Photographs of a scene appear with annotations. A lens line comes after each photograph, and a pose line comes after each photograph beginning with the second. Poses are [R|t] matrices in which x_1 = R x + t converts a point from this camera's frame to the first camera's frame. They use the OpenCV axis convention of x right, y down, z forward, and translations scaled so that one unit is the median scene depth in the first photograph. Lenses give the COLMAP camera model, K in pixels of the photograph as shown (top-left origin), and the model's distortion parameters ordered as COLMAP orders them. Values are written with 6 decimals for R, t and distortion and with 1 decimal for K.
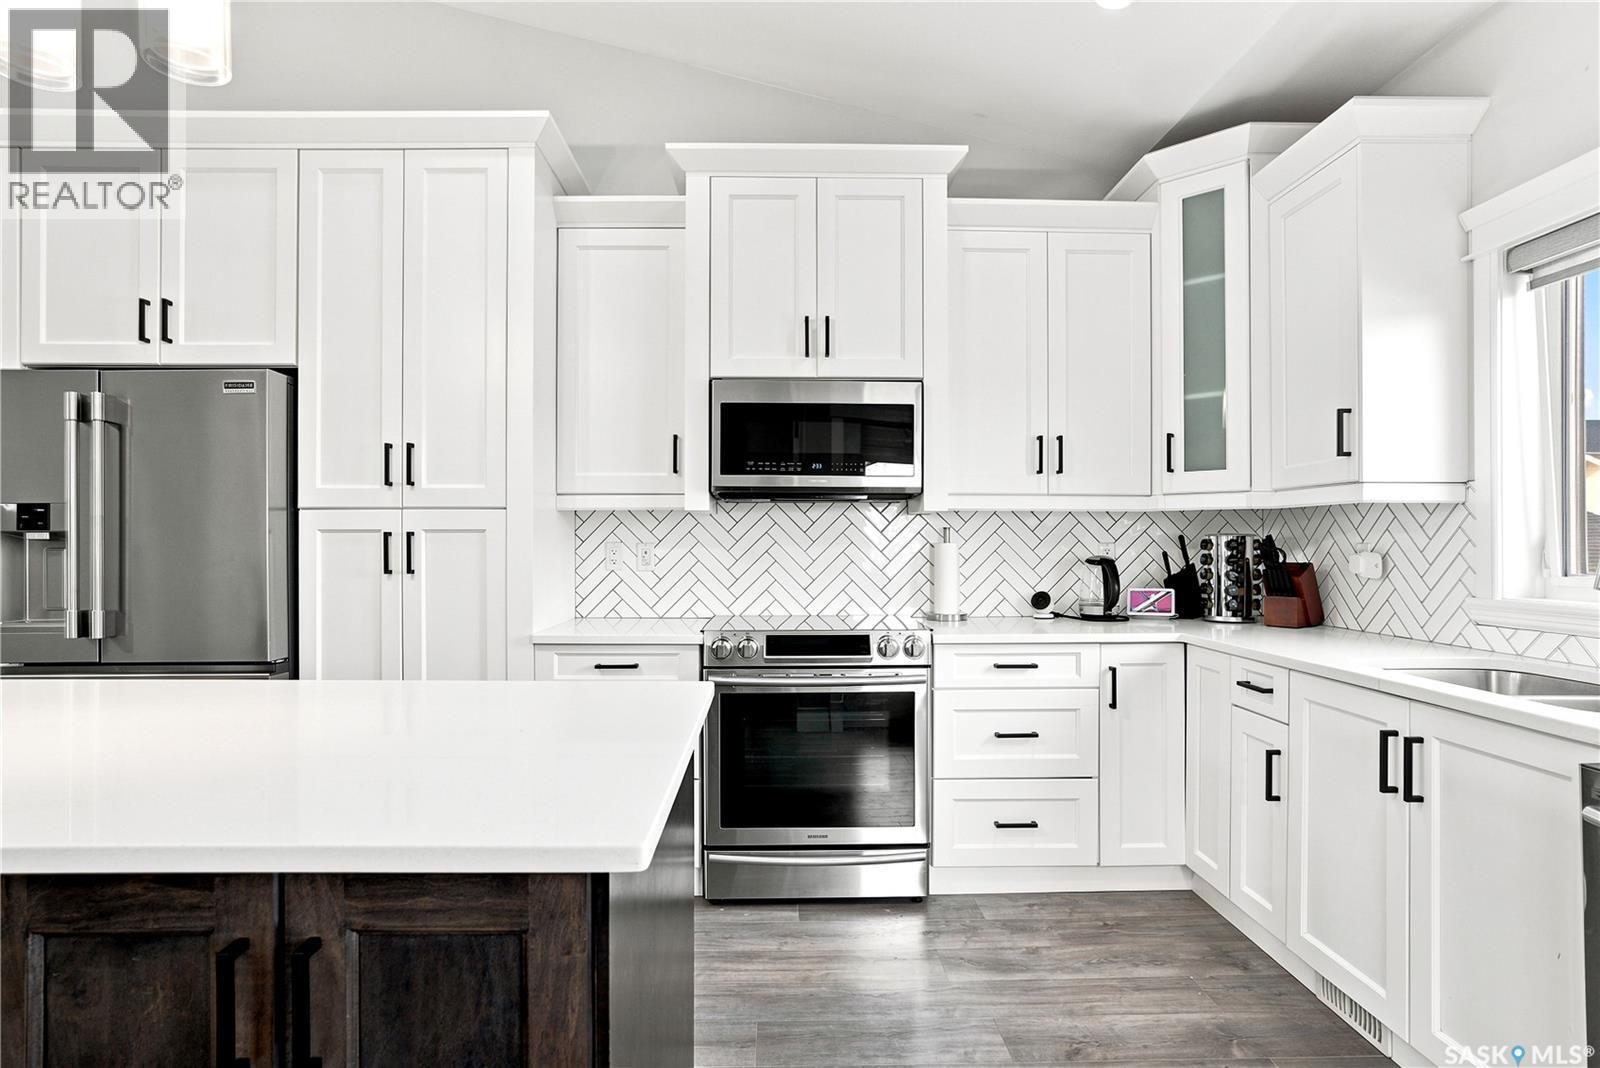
lens RADIAL K [[879.4, 0, 793.2], [0, 879.4, 540.3], [0, 0, 1]] dist [-0.053911, 0.039942]
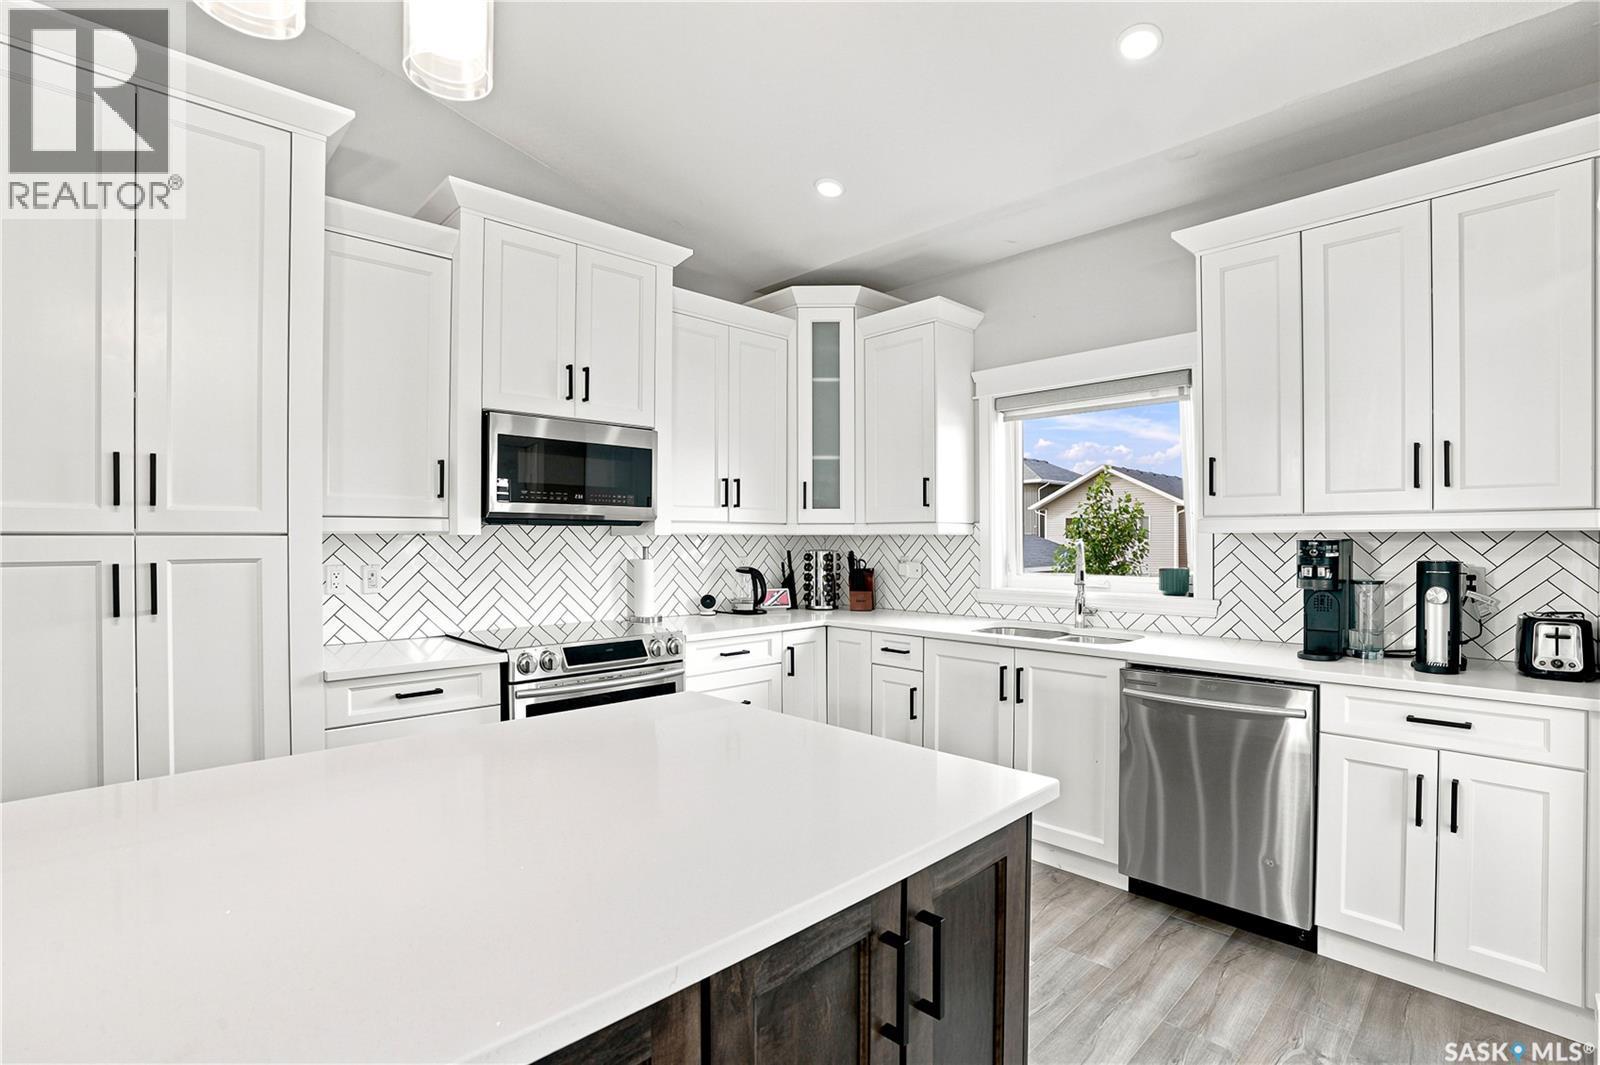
lens RADIAL K [[751.5, 0, 803.1], [0, 751.5, 540.8], [0, 0, 1]] dist [-0.060327, 0.022069]
pose [[0.734280, -0.003400, 0.678839, -0.435081], [0.000270, 0.999989, 0.004717, -0.032124], [-0.678847, -0.003281, 0.734272, 0.087494]]
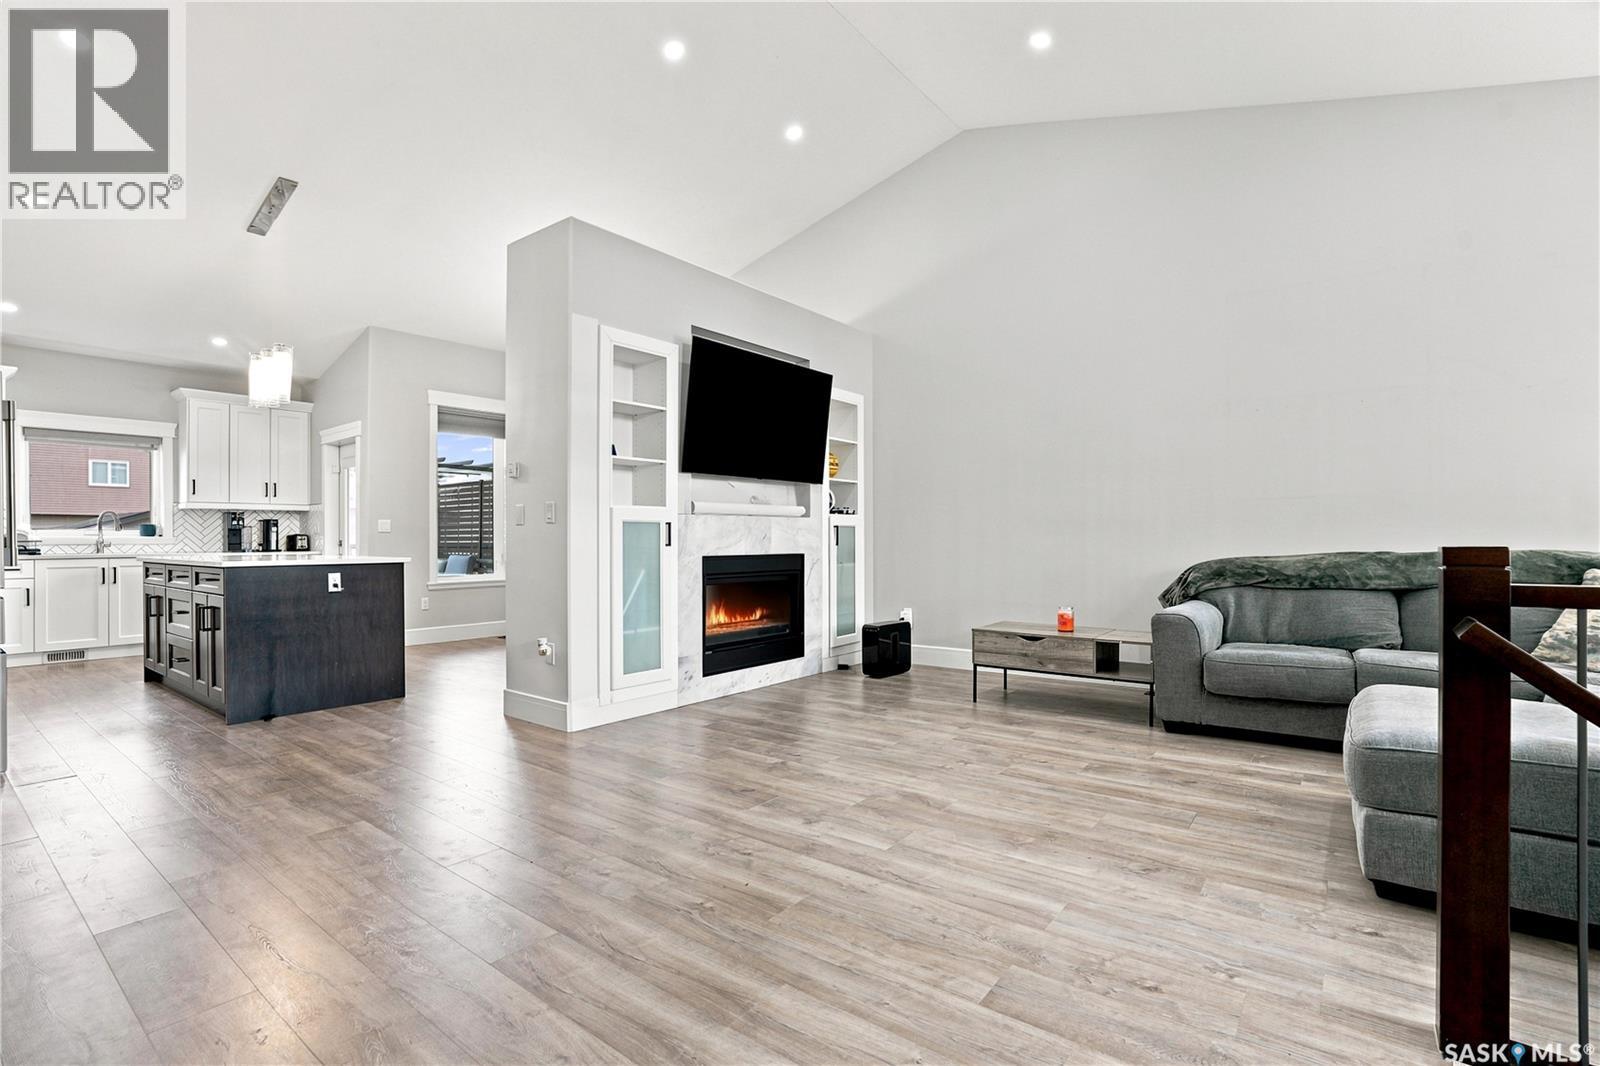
lens RADIAL K [[751.5, 0, 803.1], [0, 751.5, 541.3], [0, 0, 1]] dist [-0.060327, 0.022069]
pose [[-0.778297, -0.001997, 0.627893, -2.413407], [0.001009, 0.999990, 0.004431, 0.058548], [-0.627895, 0.004083, -0.778287, 0.994210]]
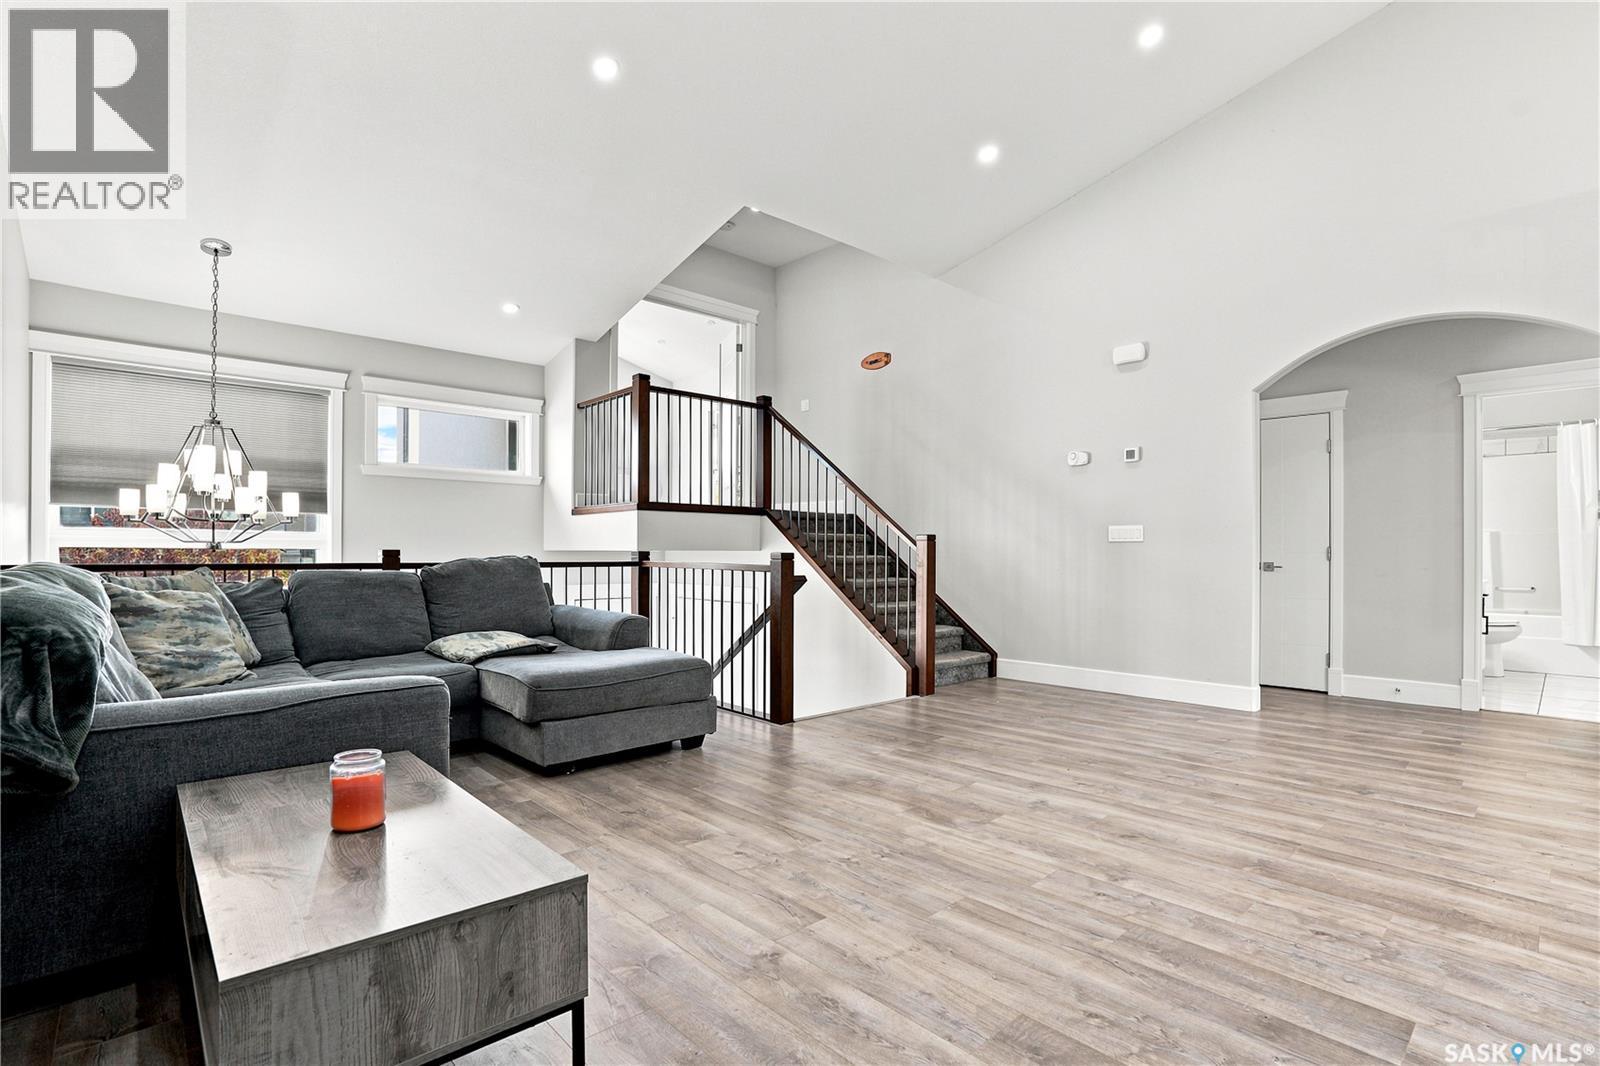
lens RADIAL K [[777.5, 0, 804.9], [0, 777.5, 551.1], [0, 0, 1]] dist [-0.064025, 0.022272]
pose [[0.670596, -0.000095, -0.741823, -1.288840], [-0.003804, 0.999986, -0.003567, 0.067368], [0.741813, 0.005214, 0.670587, -0.662219]]
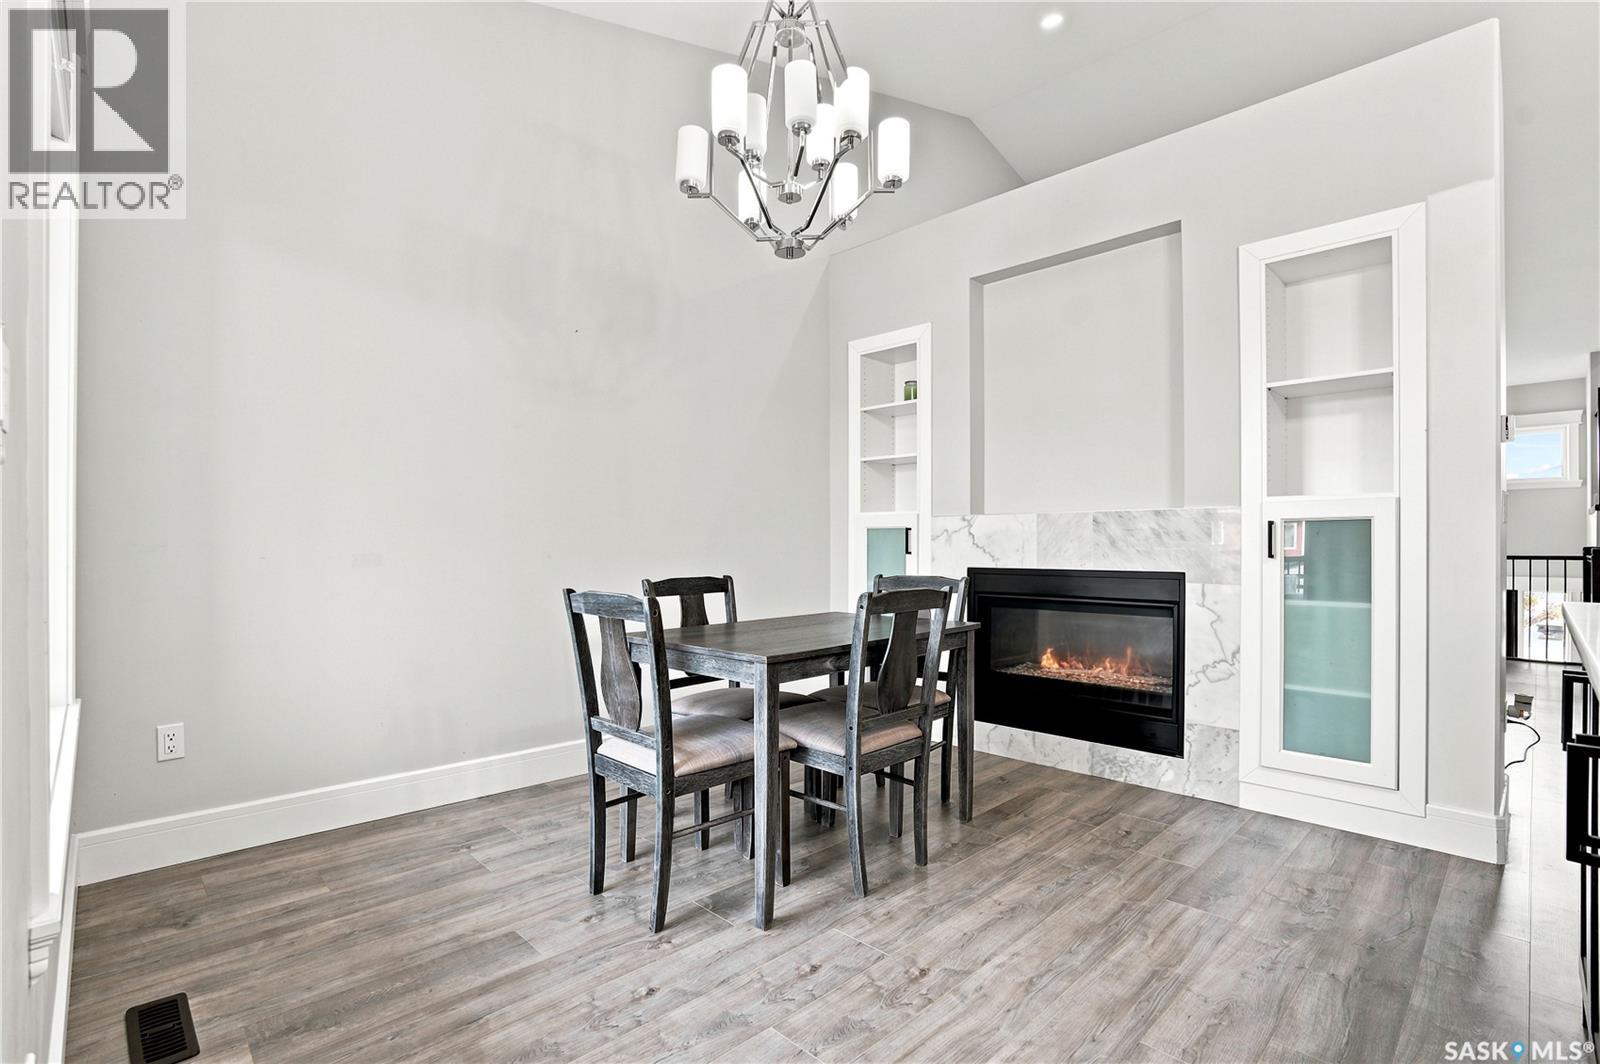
lens RADIAL K [[756.6, 0, 799.8], [0, 756.6, 546.6], [0, 0, 1]] dist [-0.058757, 0.022056]
pose [[-0.723606, 0.000439, -0.690213, 0.033361], [-0.000629, 0.999999, 0.001296, 0.060164], [0.690213, 0.001372, -0.723605, 0.282231]]
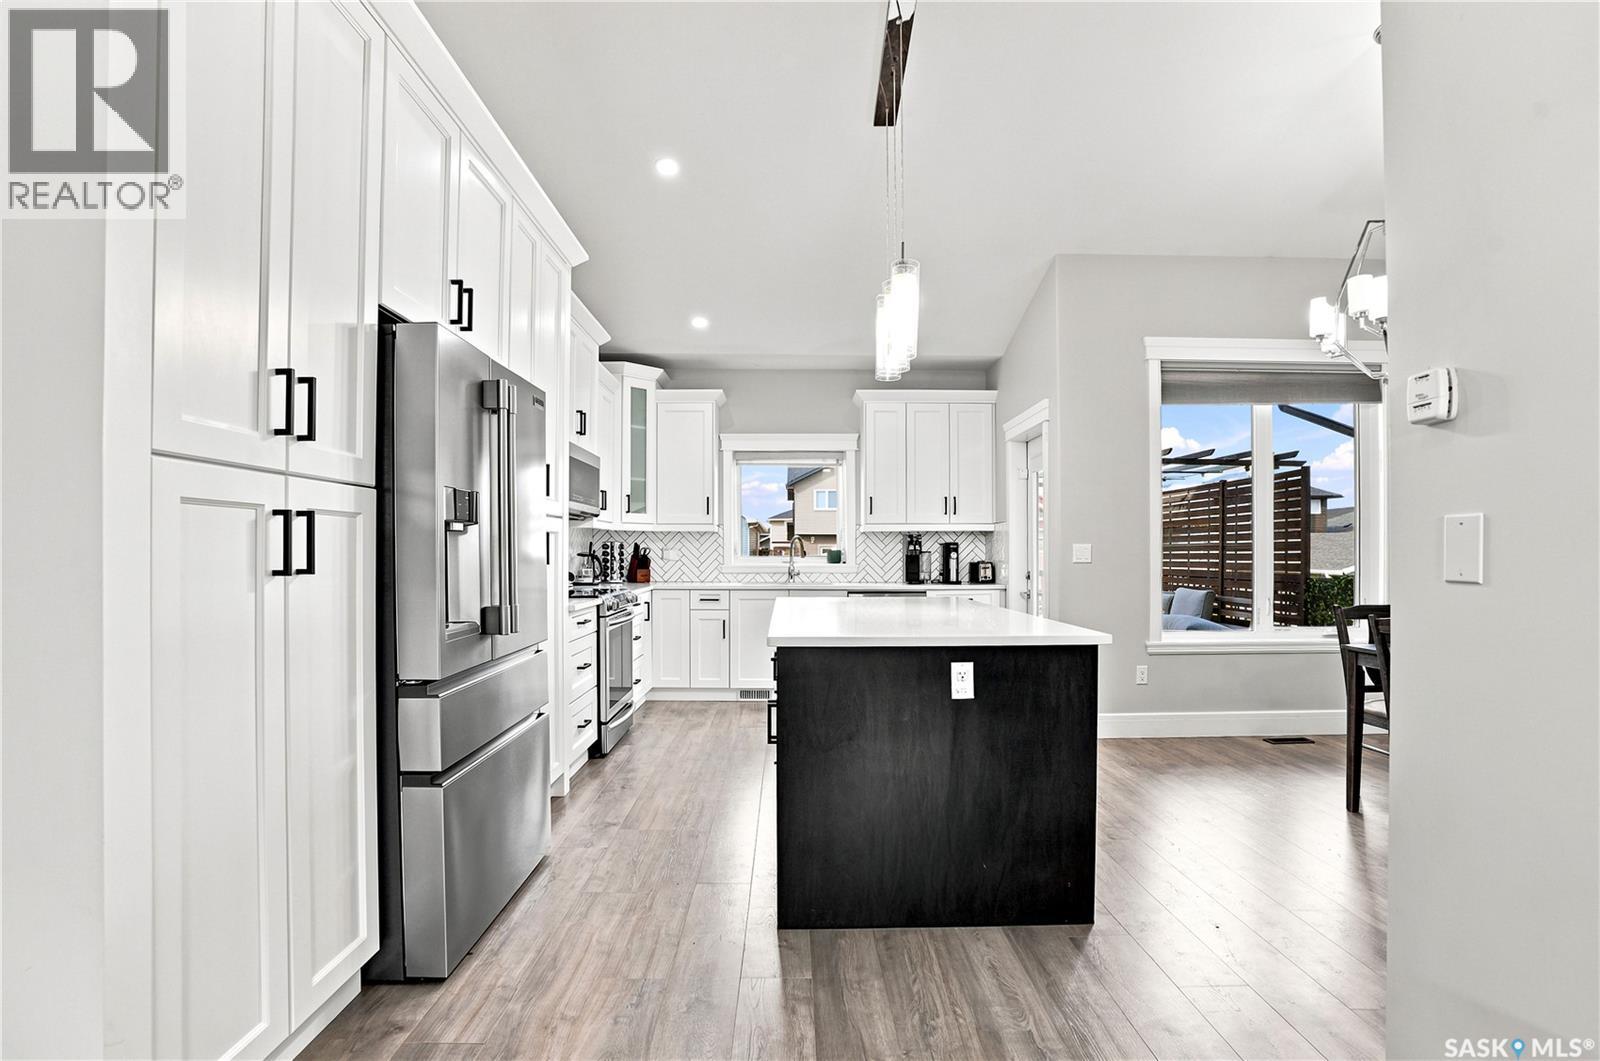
lens RADIAL K [[767.0, 0, 807.6], [0, 767.0, 547.5], [0, 0, 1]] dist [-0.033471, 0.000475]
pose [[-0.006104, 0.005669, 0.999965, -1.509650], [-0.001824, 0.999982, -0.005680, 0.018101], [-0.999980, -0.001859, -0.006093, 0.592708]]
